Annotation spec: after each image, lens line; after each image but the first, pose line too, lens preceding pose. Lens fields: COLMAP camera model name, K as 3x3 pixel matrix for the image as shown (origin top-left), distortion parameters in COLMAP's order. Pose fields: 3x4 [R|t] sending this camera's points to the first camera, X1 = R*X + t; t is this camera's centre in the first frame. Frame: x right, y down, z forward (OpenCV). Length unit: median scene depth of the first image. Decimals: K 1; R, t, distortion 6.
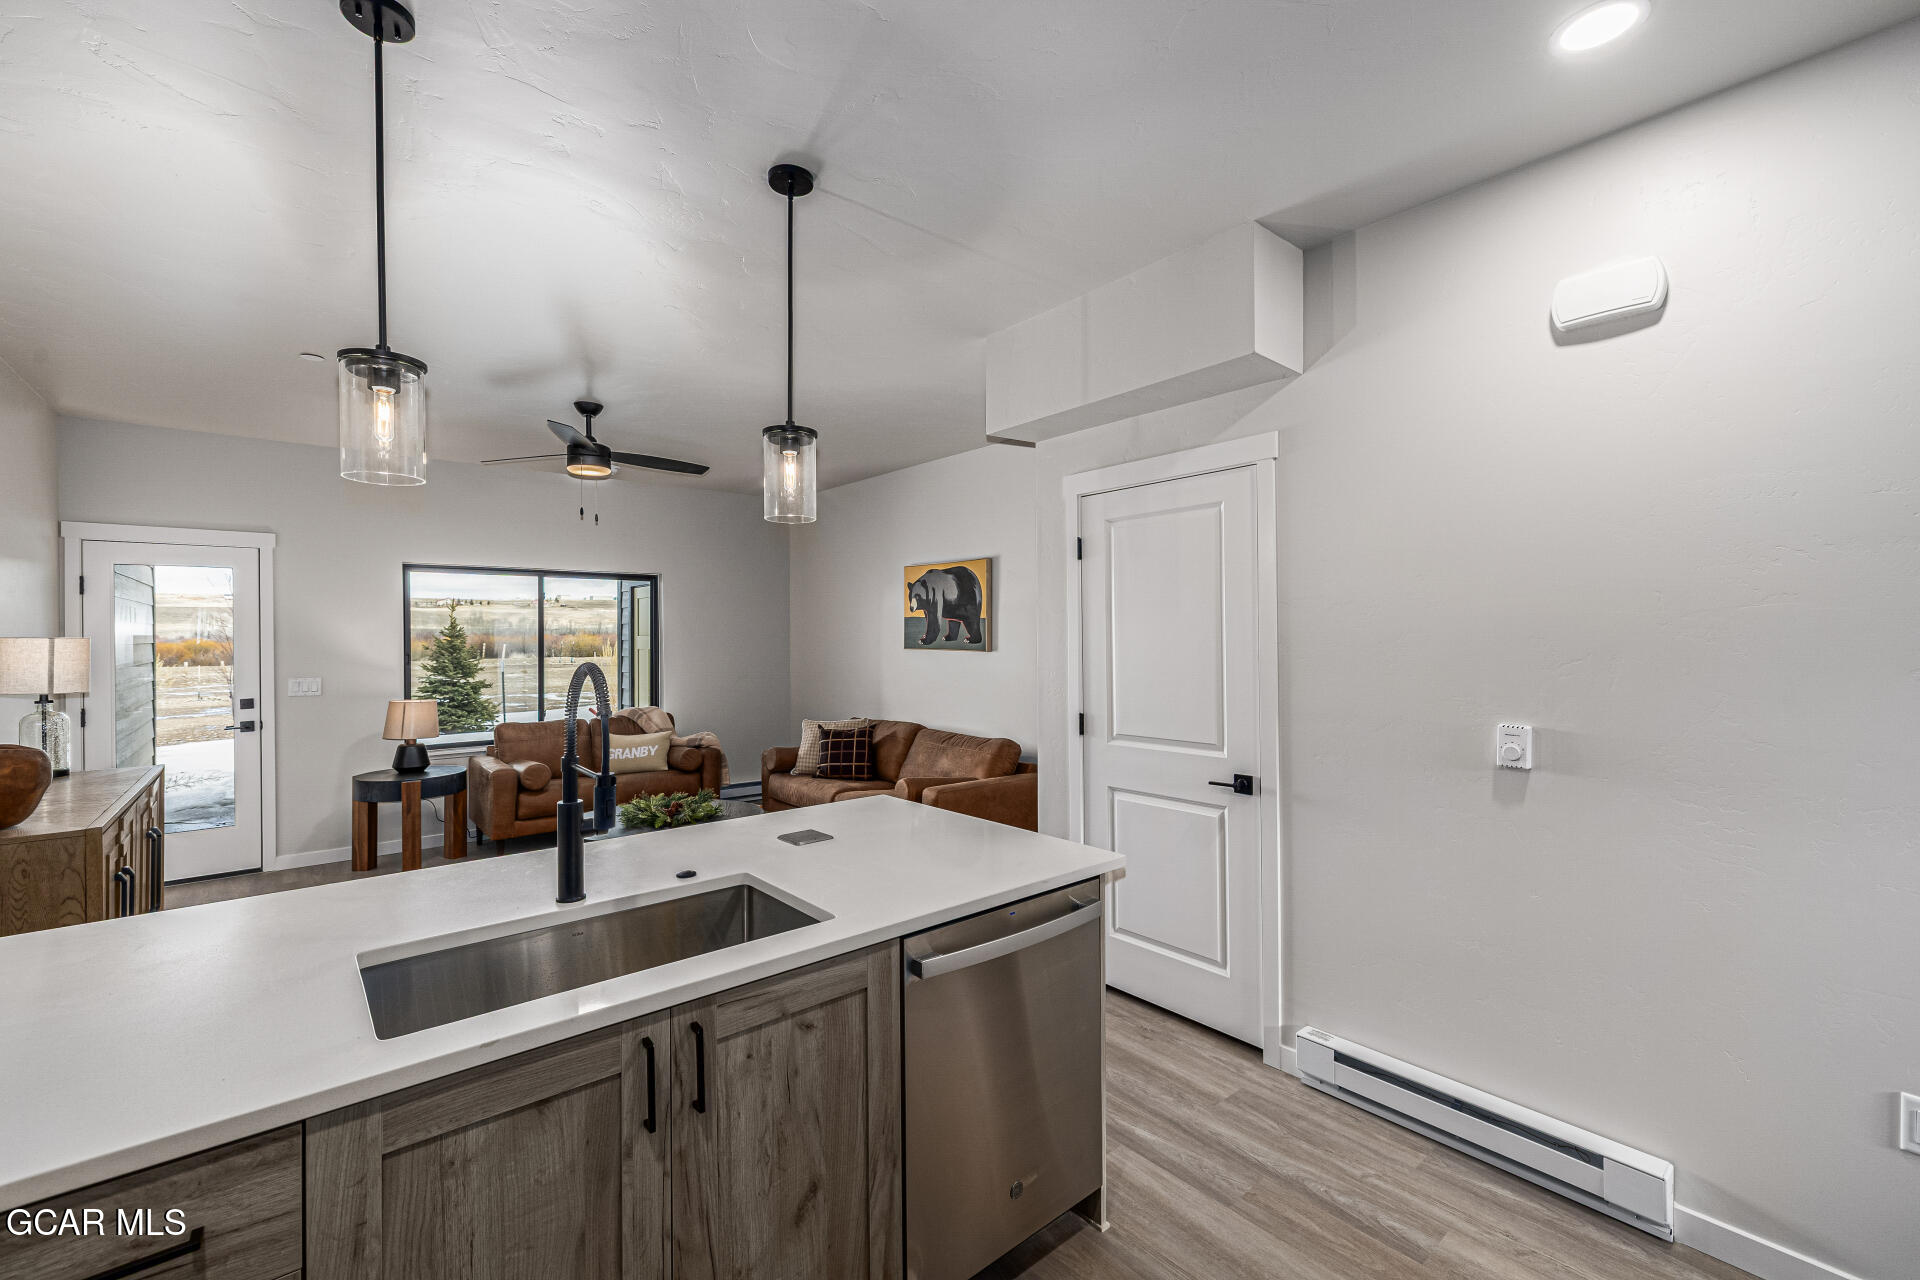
lens RADIAL K [[802.7, 0, 958.7], [0, 802.7, 631.8], [0, 0, 1]] dist [-0.001236, 0.000659]
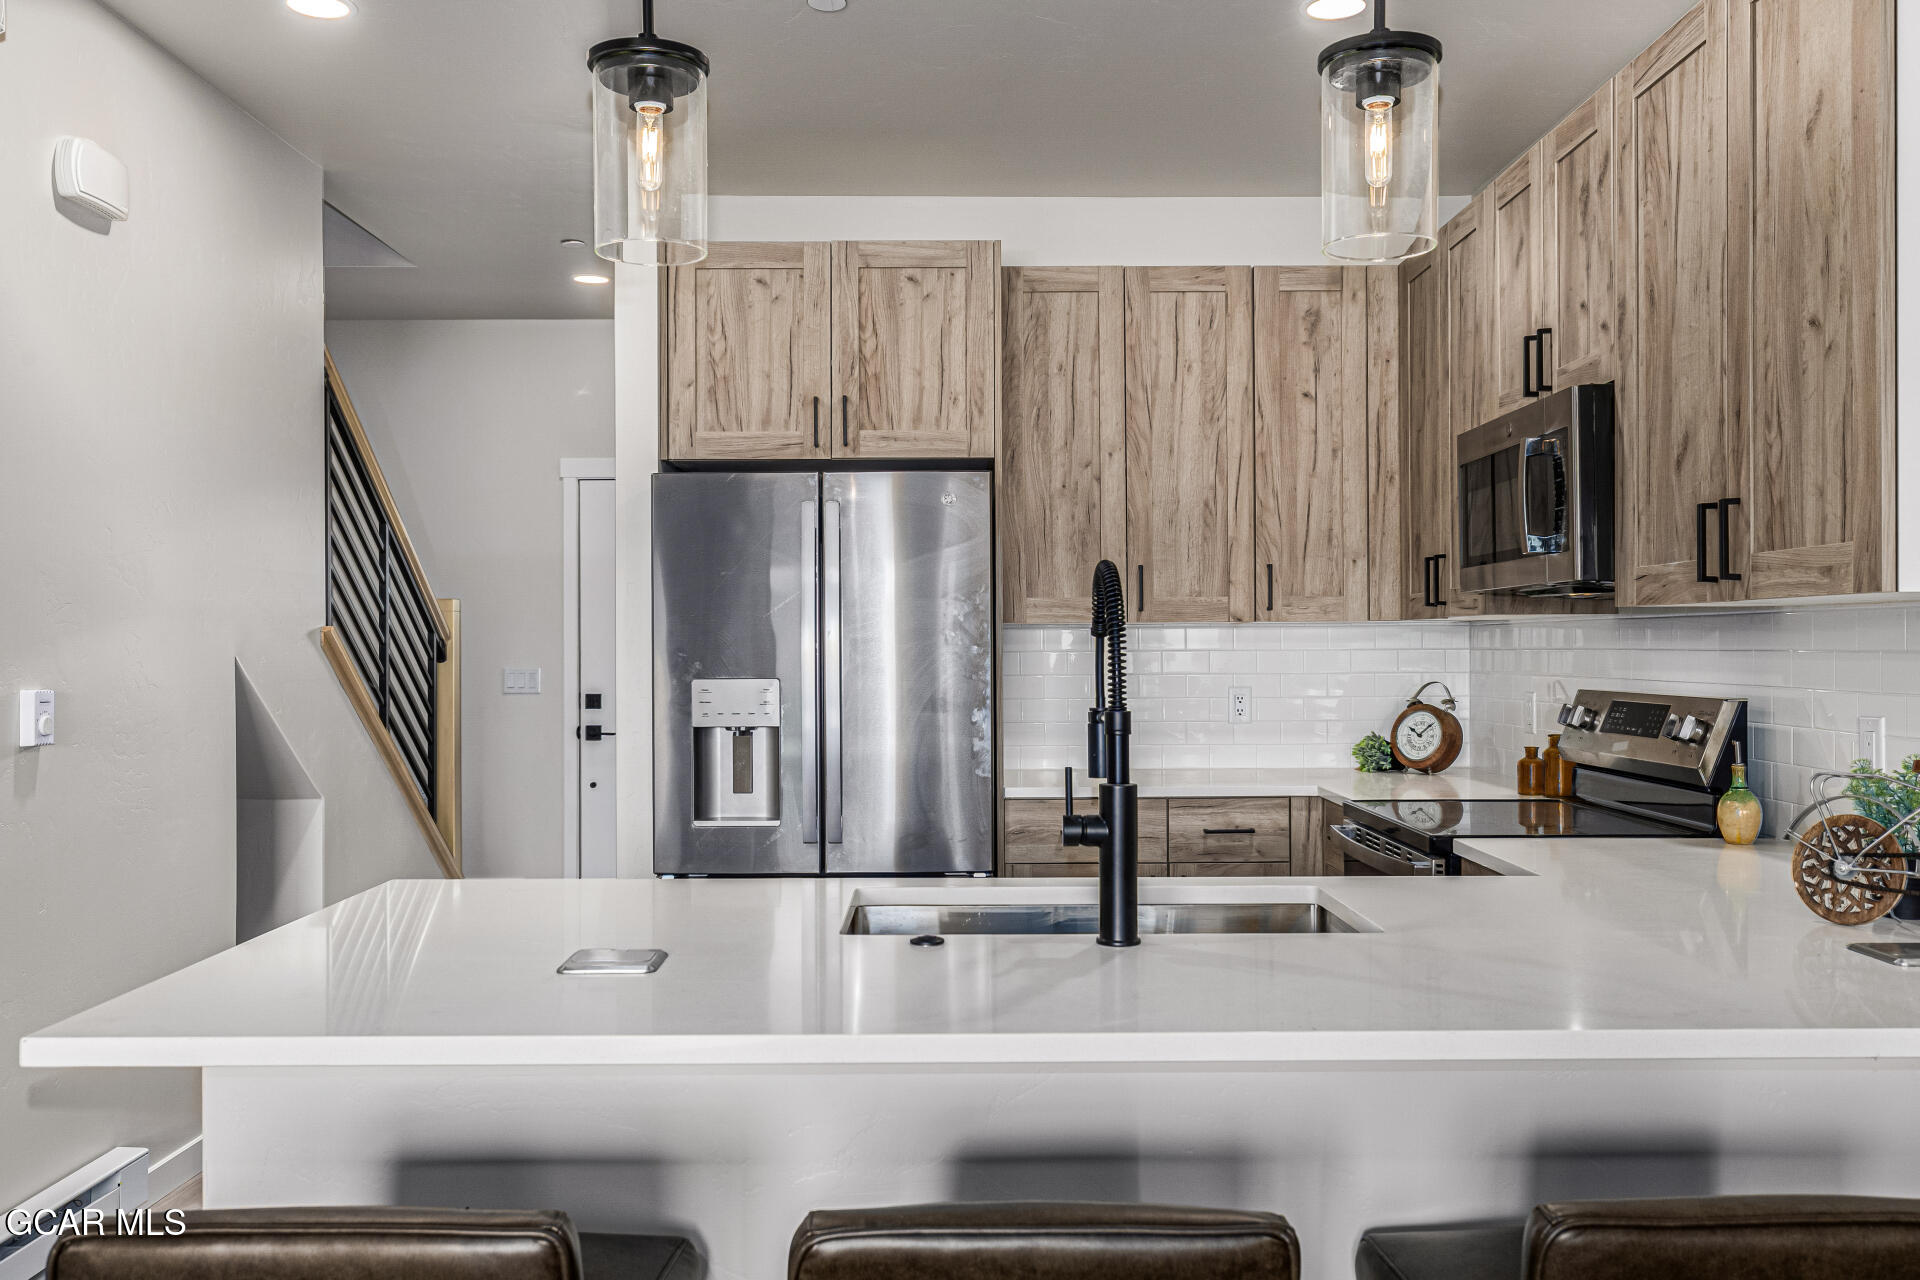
lens RADIAL K [[1585.7, 0, 957.1], [0, 1585.7, 646.1], [0, 0, 1]] dist [-0.002170, 0.000321]
pose [[-0.764214, 0.007815, 0.644916, -0.660606], [0.004881, 0.999968, -0.006334, 0.064419], [-0.644945, -0.001693, -0.764227, 1.132188]]
